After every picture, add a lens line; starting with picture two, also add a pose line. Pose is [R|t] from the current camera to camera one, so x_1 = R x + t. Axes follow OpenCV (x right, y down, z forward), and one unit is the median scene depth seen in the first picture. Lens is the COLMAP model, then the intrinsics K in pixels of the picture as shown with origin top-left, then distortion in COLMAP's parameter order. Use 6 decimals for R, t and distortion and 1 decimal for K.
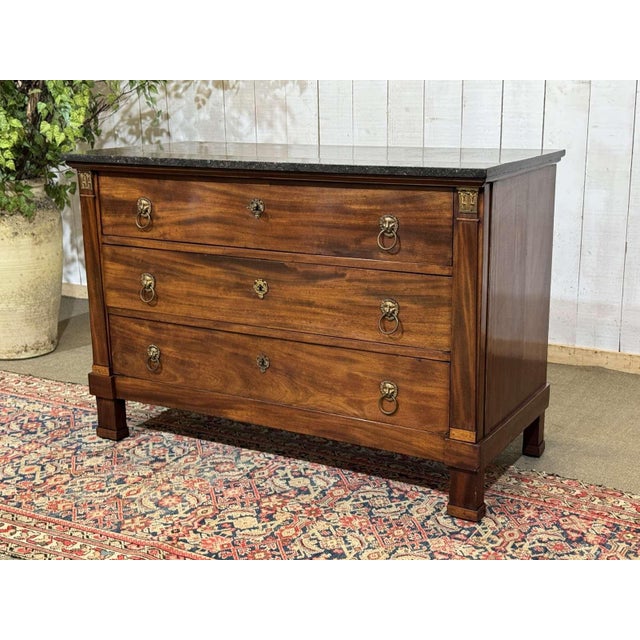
lens RADIAL K [[965.1, 0, 320.0], [0, 965.1, 320.0], [0, 0, 1]] dist [0.137692, -0.047072]
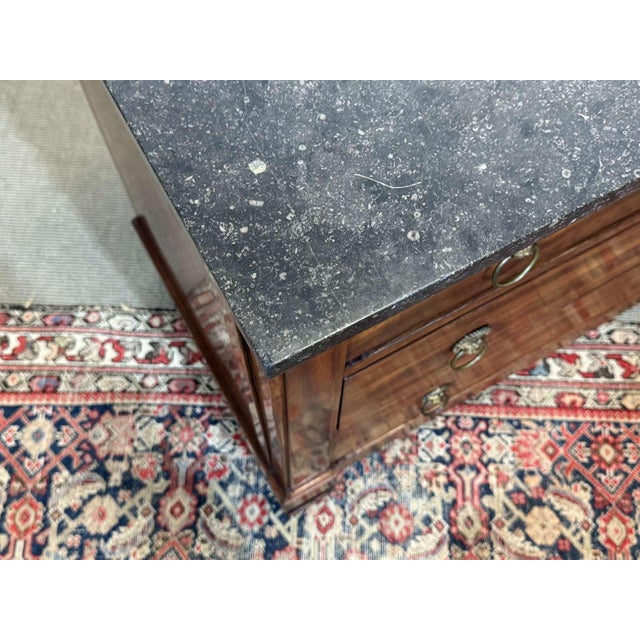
lens RADIAL K [[636.3, 0, 320.0], [0, 636.3, 320.0], [0, 0, 1]] dist [0.148901, -0.309119]
pose [[0.877494, -0.434646, 0.202701, -0.182365], [0.086638, 0.559369, 0.824379, -0.273642], [-0.471698, -0.705825, 0.528500, 0.992687]]
